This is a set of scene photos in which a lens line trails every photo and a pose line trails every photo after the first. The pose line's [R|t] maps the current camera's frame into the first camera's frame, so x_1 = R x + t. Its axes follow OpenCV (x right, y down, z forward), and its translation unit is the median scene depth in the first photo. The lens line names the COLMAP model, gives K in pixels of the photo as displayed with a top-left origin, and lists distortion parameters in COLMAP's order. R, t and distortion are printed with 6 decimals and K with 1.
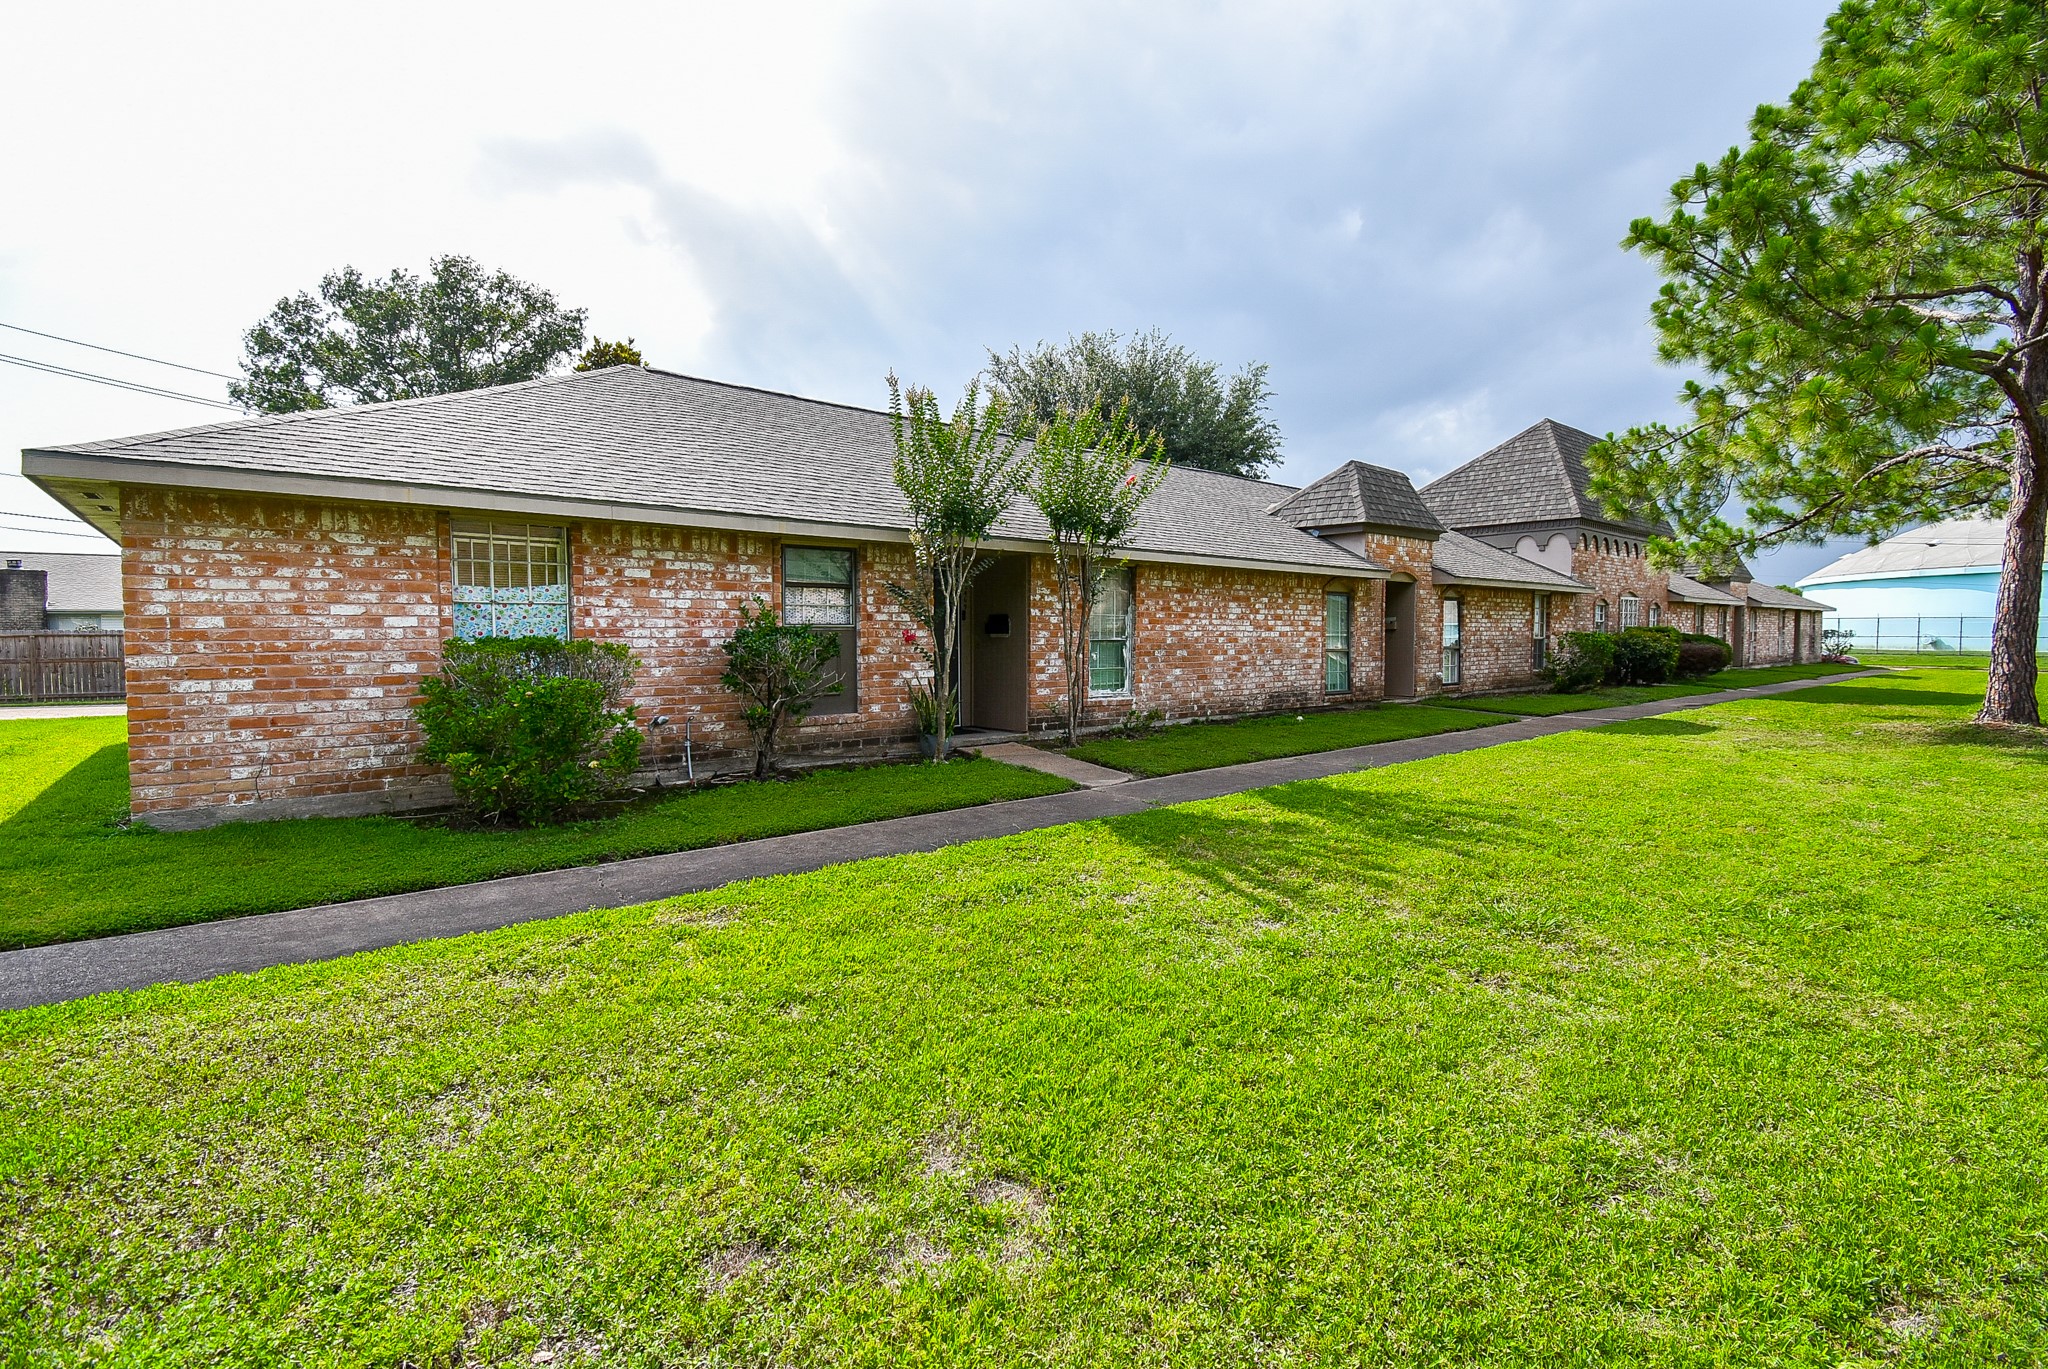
lens RADIAL K [[914.0, 0, 1024.0], [0, 914.0, 684.5], [0, 0, 1]] dist [0.021276, -0.031700]
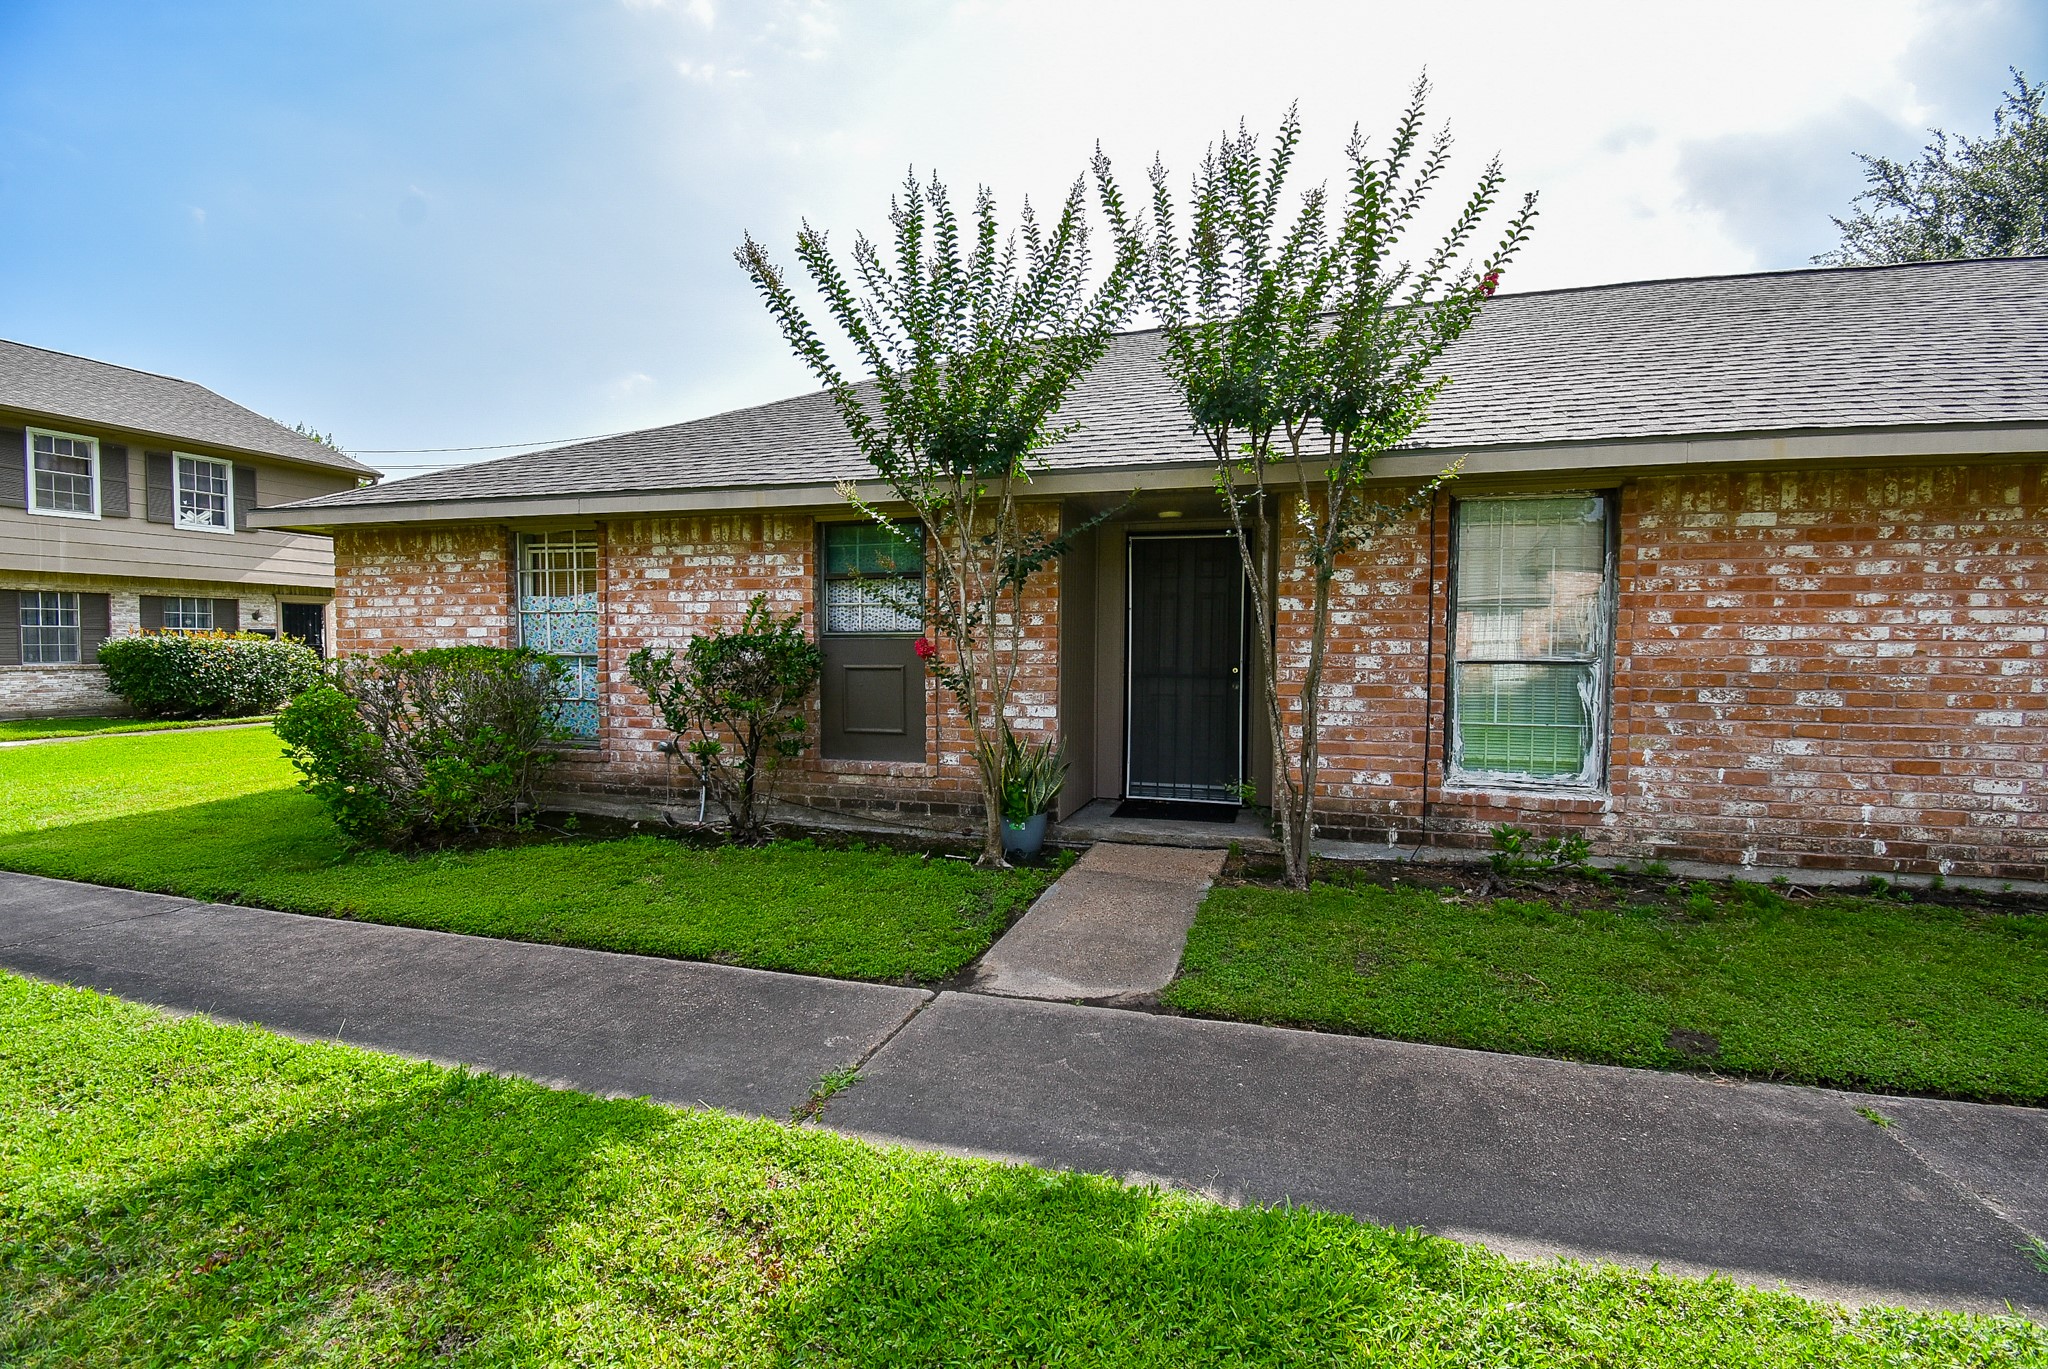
lens RADIAL K [[914.0, 0, 1024.0], [0, 914.0, 684.5], [0, 0, 1]] dist [0.021276, -0.031700]
pose [[0.544688, 0.038115, -0.837772, 0.466305], [-0.050074, 0.998662, 0.012879, -0.043346], [0.837142, 0.034936, 0.545868, 0.777254]]
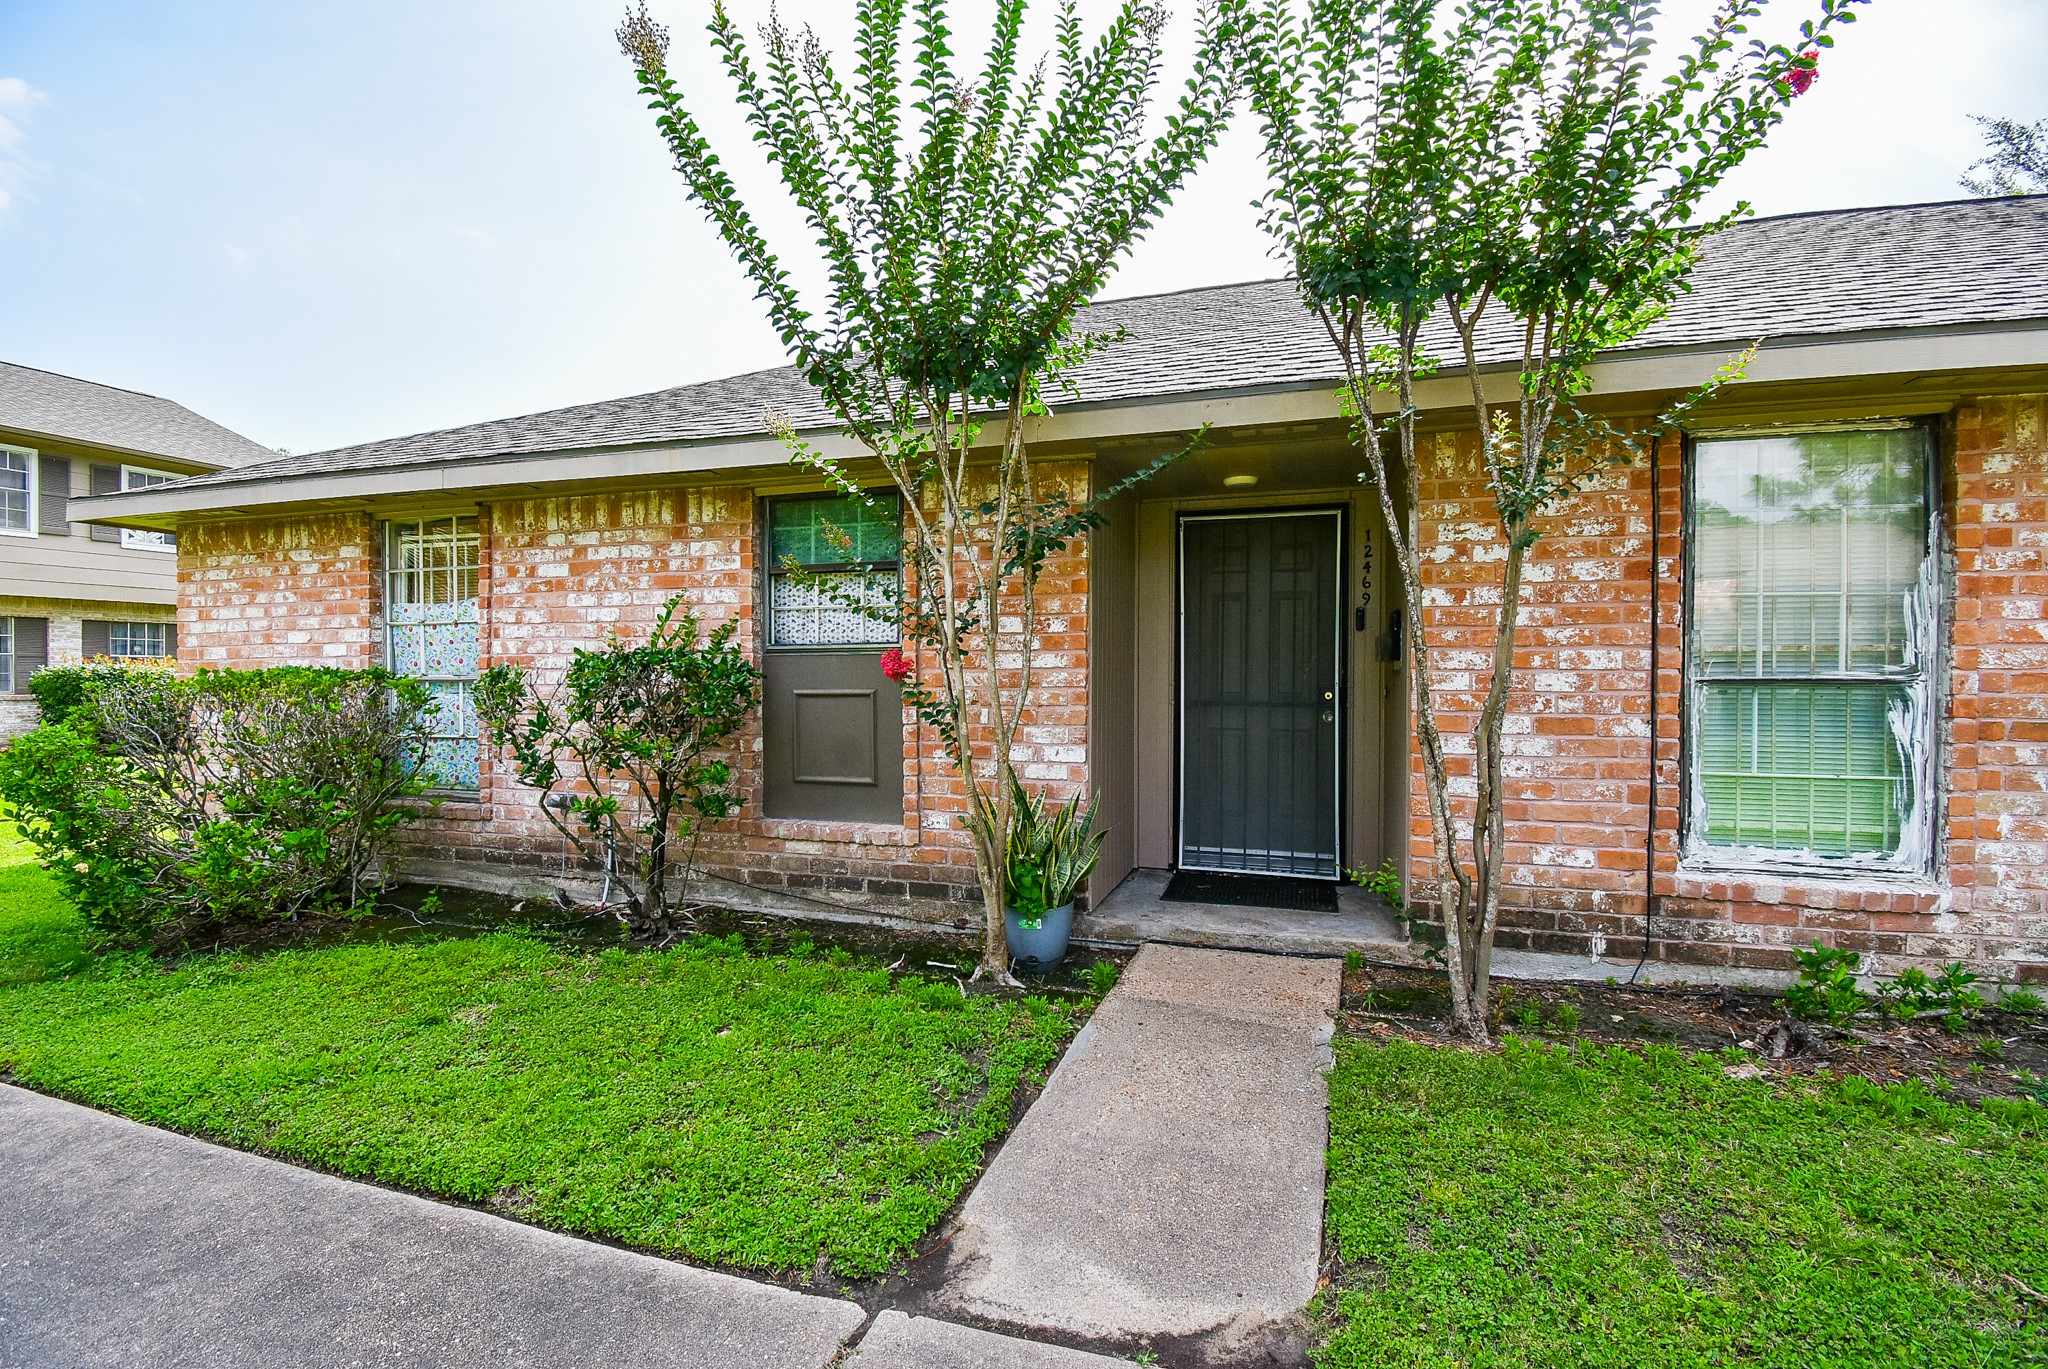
lens RADIAL K [[914.0, 0, 1024.0], [0, 914.0, 684.5], [0, 0, 1]] dist [0.021276, -0.031700]
pose [[0.527788, 0.010070, -0.849316, 0.292056], [-0.046709, 0.998761, -0.017184, -0.042599], [0.848091, 0.048740, 0.527605, 0.892609]]
